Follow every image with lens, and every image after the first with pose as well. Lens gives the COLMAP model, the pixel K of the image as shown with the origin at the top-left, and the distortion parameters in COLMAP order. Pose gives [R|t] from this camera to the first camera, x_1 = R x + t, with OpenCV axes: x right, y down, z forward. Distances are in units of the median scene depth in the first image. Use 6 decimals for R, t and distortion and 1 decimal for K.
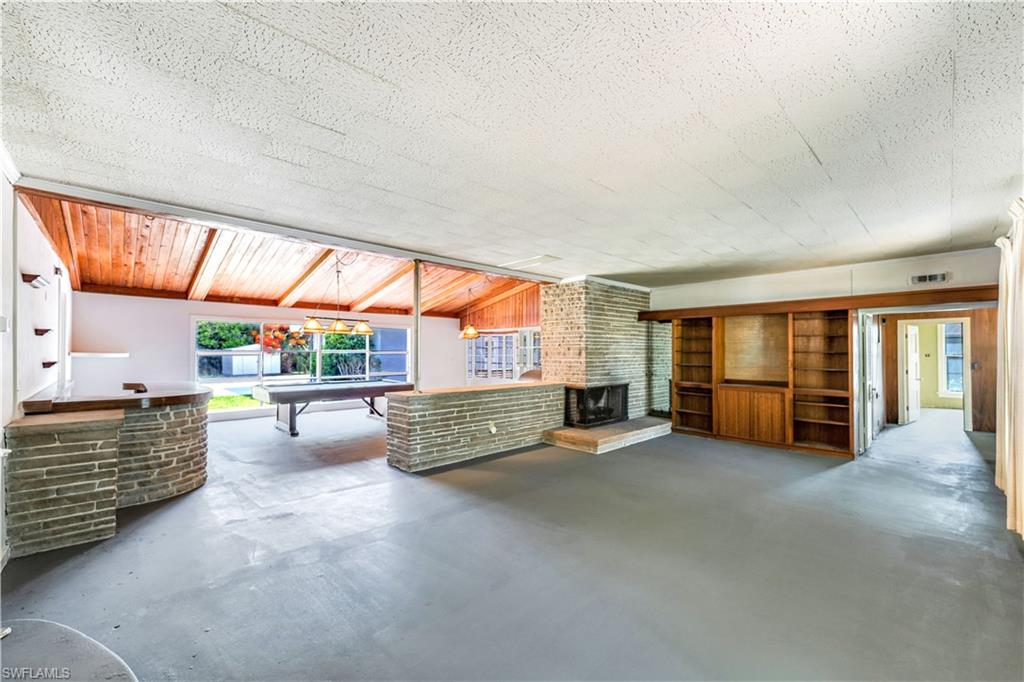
lens RADIAL K [[421.1, 0, 516.5], [0, 421.1, 348.4], [0, 0, 1]] dist [0.000552, -0.000166]
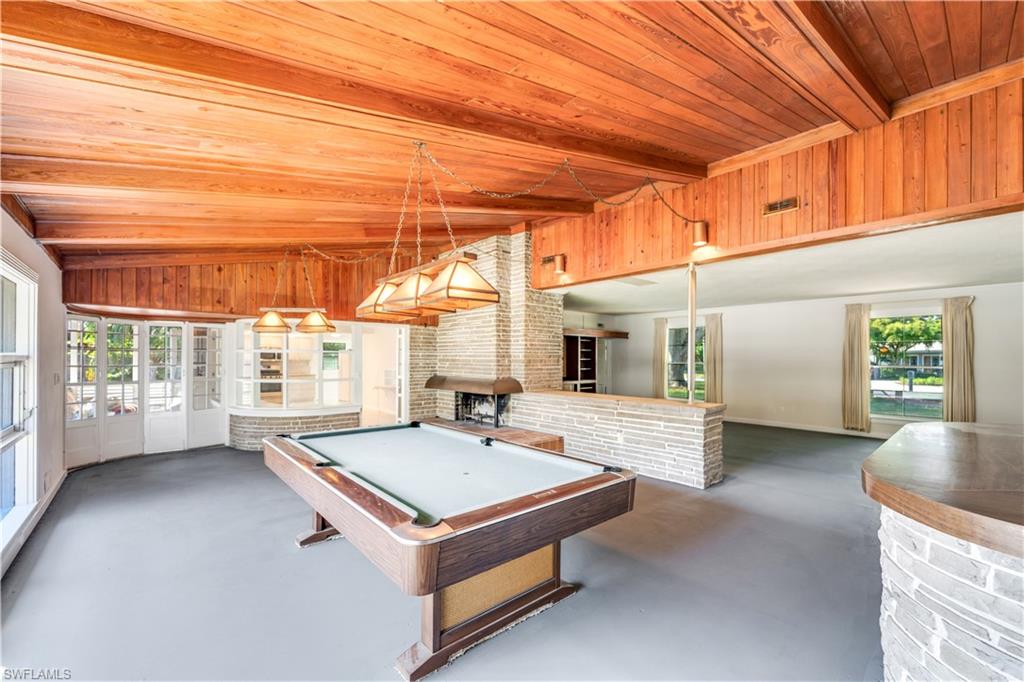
lens RADIAL K [[414.4, 0, 514.8], [0, 414.4, 353.7], [0, 0, 1]] dist [-0.009260, -0.000084]
pose [[0.031190, 0.009394, 0.999469, -0.825494], [-0.010882, 0.999900, -0.009058, 0.004670], [-0.999454, -0.010594, 0.031289, 0.962240]]
